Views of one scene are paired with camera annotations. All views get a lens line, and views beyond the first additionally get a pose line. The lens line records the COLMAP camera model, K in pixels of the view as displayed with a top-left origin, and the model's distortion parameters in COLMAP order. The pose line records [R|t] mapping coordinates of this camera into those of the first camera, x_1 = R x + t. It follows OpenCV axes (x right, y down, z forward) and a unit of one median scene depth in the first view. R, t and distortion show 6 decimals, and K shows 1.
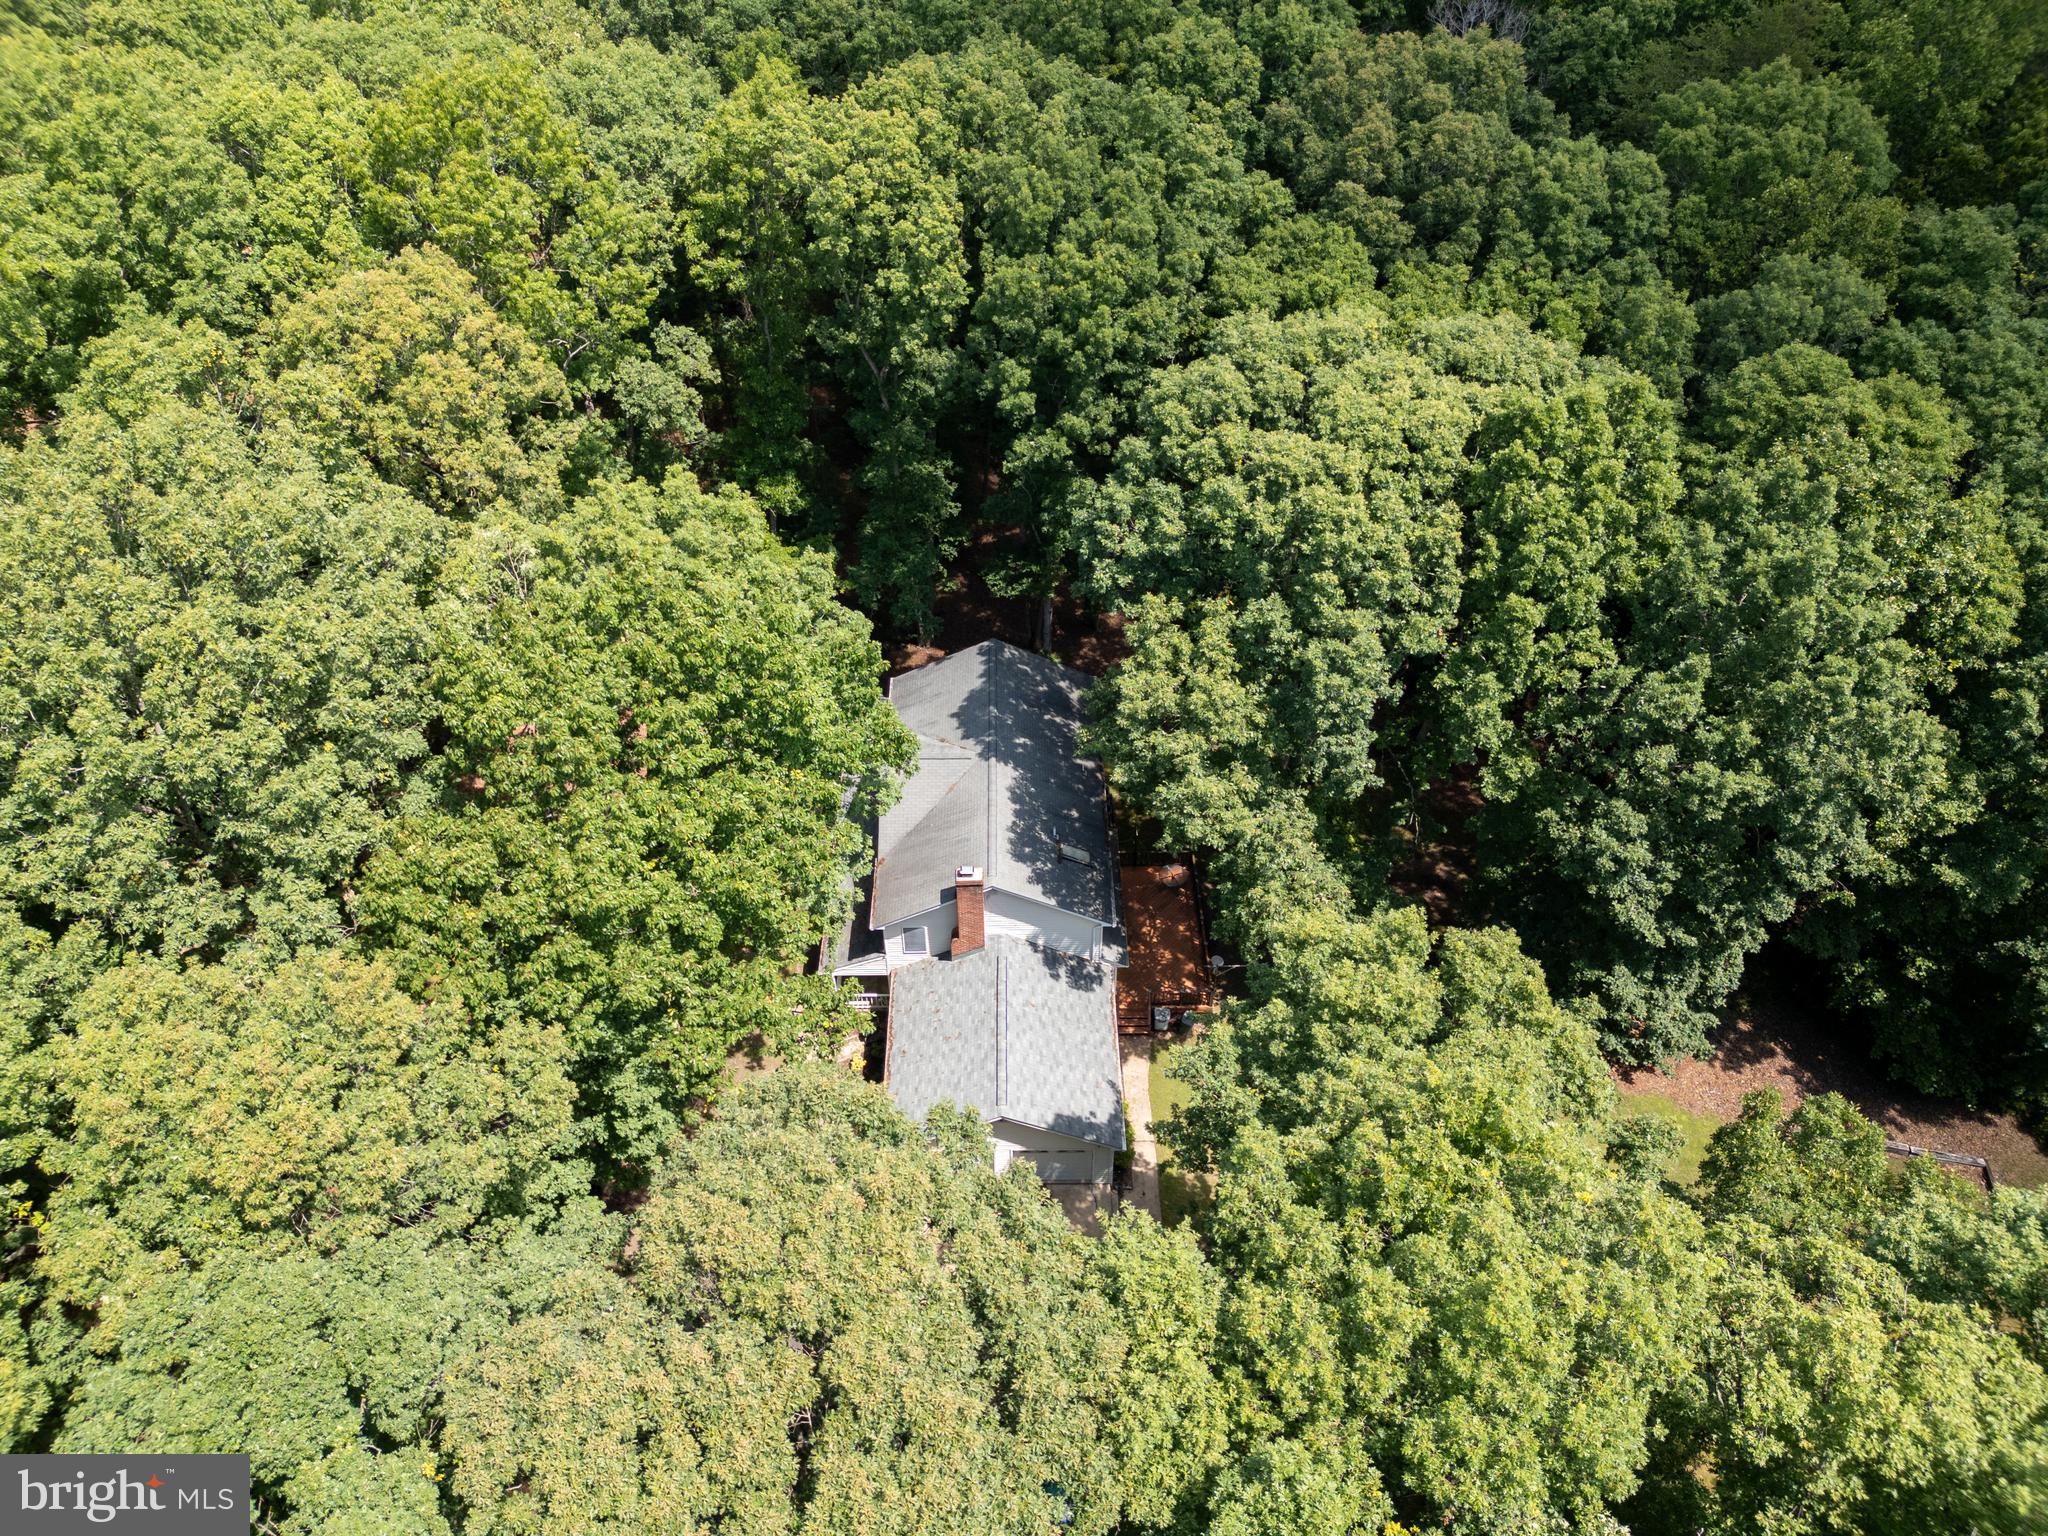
lens RADIAL K [[1436.4, 0, 1016.5], [0, 1436.4, 773.4], [0, 0, 1]] dist [0.048727, -0.054514]
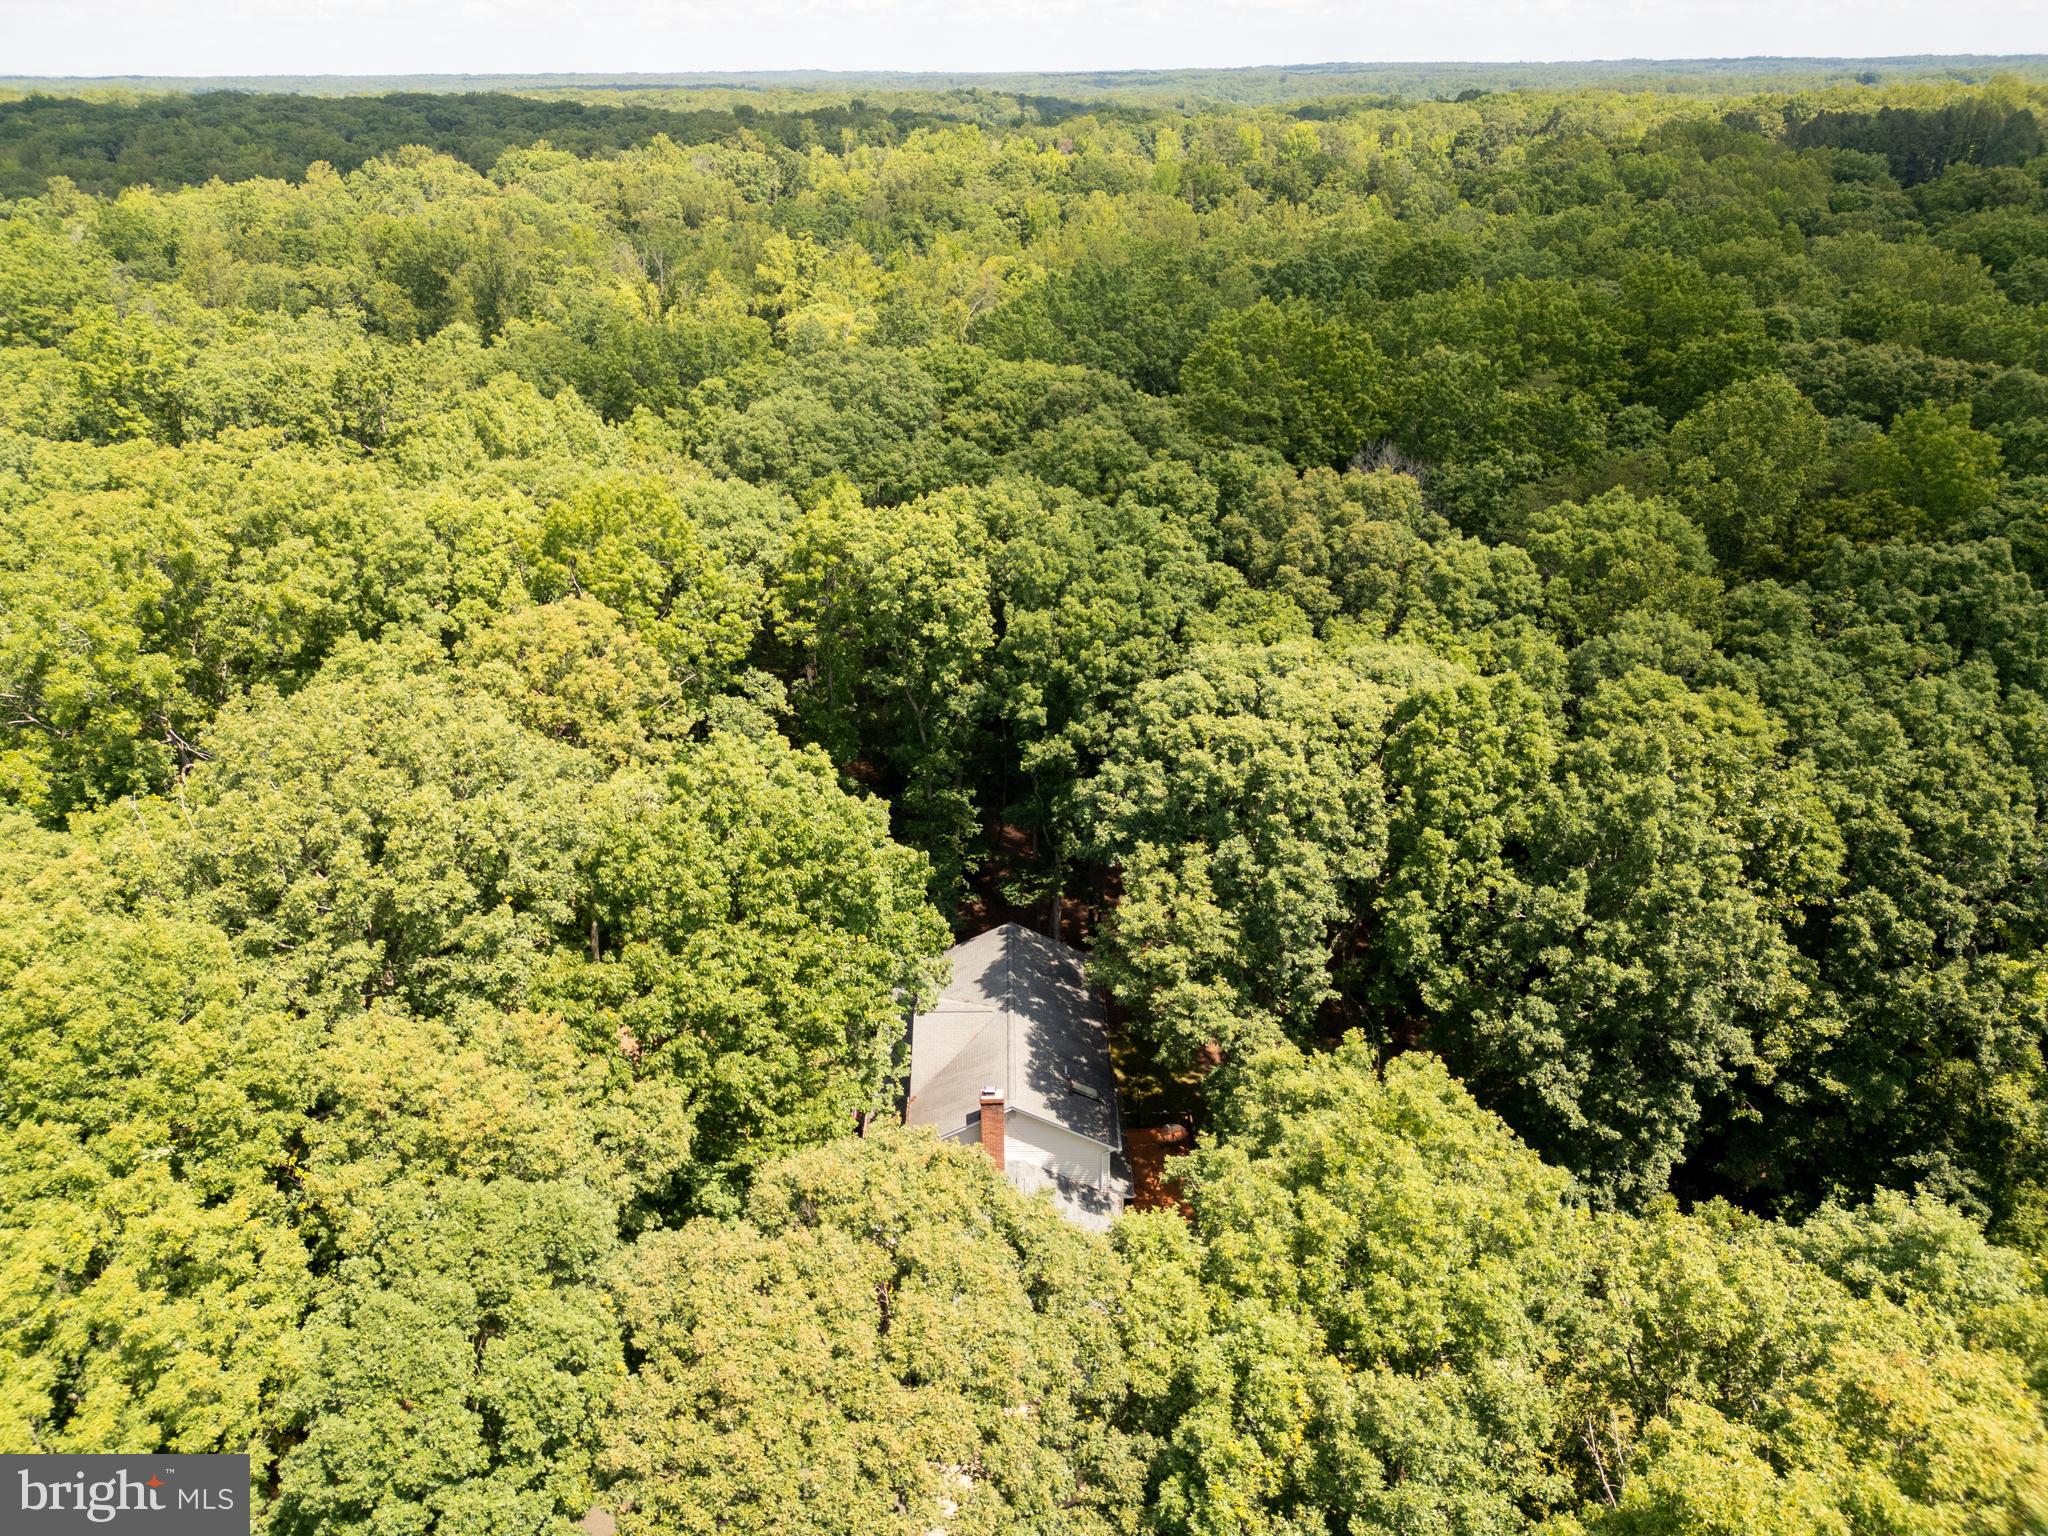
lens RADIAL K [[1429.3, 0, 1019.6], [0, 1429.3, 762.3], [0, 0, 1]] dist [0.057584, -0.090783]
pose [[0.999998, -0.001242, -0.001308, -0.010691], [0.000759, 0.947553, -0.319596, 0.206544], [0.001636, 0.319595, 0.947553, -0.195192]]
